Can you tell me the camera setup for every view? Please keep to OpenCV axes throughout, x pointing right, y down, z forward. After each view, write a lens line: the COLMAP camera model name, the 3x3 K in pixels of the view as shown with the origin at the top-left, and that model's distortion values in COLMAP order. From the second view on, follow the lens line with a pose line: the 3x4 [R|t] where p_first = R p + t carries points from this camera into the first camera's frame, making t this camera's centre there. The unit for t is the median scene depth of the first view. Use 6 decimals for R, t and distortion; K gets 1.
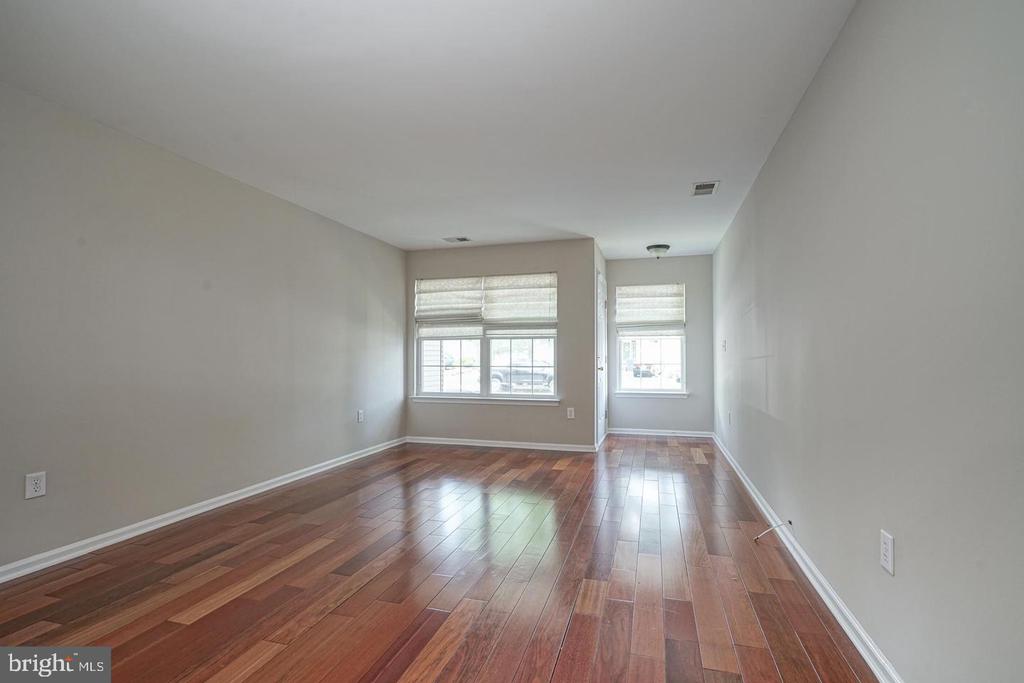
lens RADIAL K [[469.6, 0, 512.0], [0, 469.6, 341.5], [0, 0, 1]] dist [-0.000377, 0.000371]
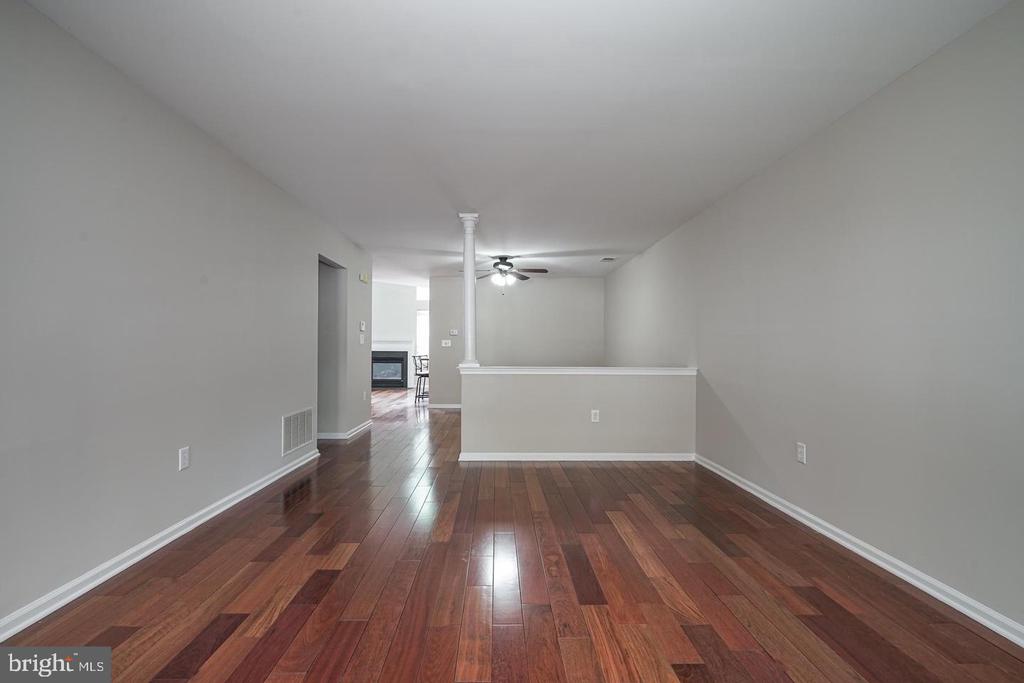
lens RADIAL K [[469.6, 0, 512.0], [0, 469.6, 341.5], [0, 0, 1]] dist [-0.000377, 0.000371]
pose [[-0.948887, -0.006630, -0.315545, 0.049357], [0.008349, 0.998902, -0.046096, 0.026046], [0.315504, -0.046374, -0.947790, 0.823060]]
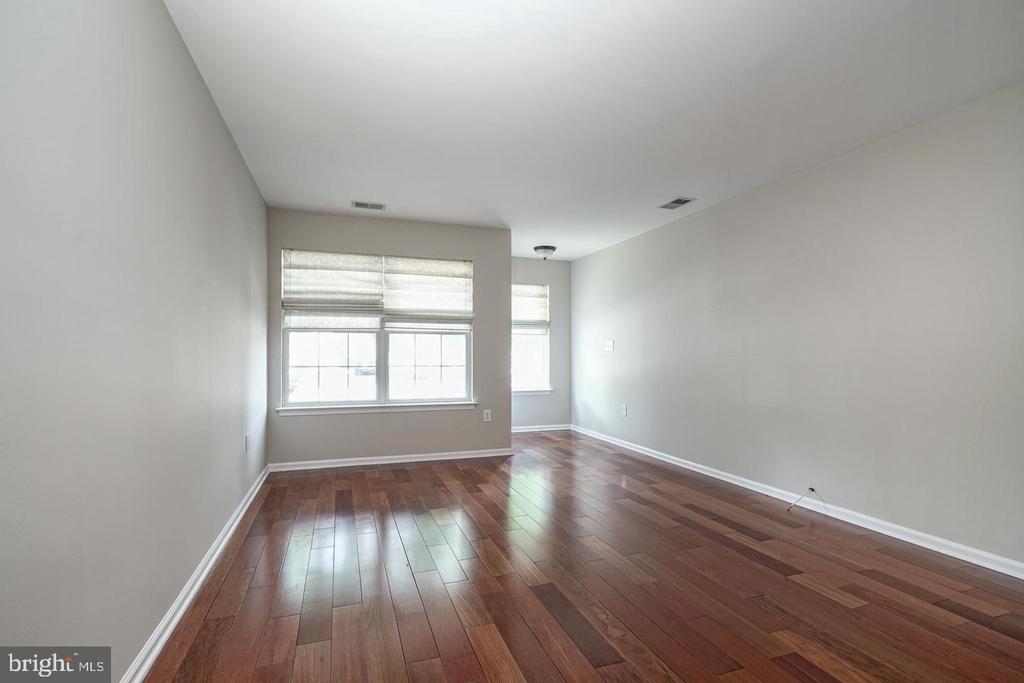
lens RADIAL K [[474.3, 0, 497.6], [0, 474.3, 346.8], [0, 0, 1]] dist [-0.000050, -0.000268]
pose [[0.815727, 0.011669, 0.578319, -0.373494], [-0.021642, 0.999712, 0.010355, 0.005914], [-0.578032, -0.020963, 0.815745, 0.212594]]
